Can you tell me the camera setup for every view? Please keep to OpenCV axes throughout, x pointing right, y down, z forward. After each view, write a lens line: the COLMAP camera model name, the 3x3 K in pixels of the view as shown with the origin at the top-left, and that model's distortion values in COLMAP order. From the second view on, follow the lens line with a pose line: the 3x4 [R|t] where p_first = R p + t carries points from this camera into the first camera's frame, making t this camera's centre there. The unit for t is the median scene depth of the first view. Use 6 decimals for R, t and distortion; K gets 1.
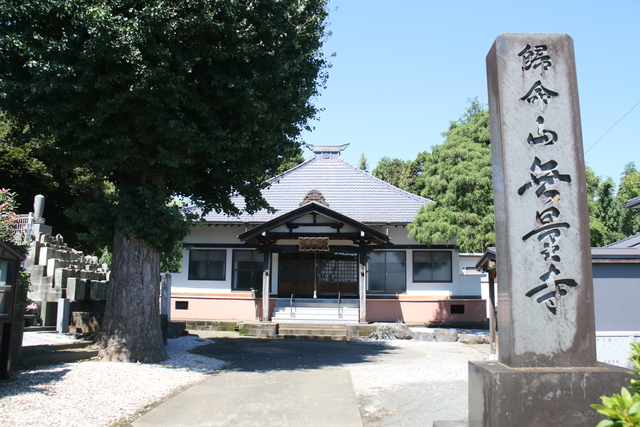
lens RADIAL K [[514.0, 0, 320.1], [0, 514.0, 198.9], [0, 0, 1]] dist [-0.171683, 0.154932]
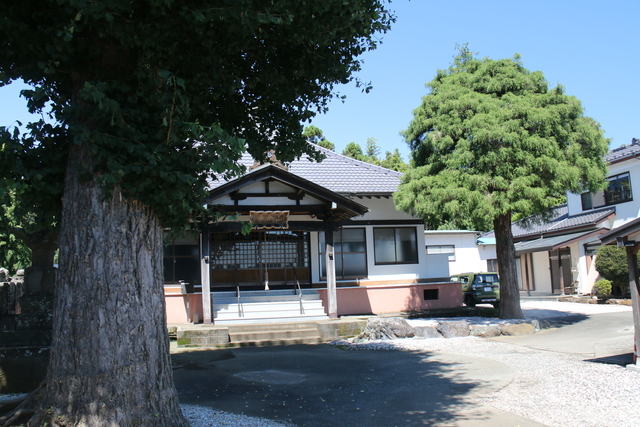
lens RADIAL K [[514.0, 0, 320.1], [0, 514.0, 198.9], [0, 0, 1]] dist [-0.171683, 0.154932]
pose [[0.957448, -0.003407, 0.288587, -0.170825], [-0.006289, 0.999447, 0.032666, 0.033346], [-0.288538, -0.033091, 0.956896, 0.264617]]
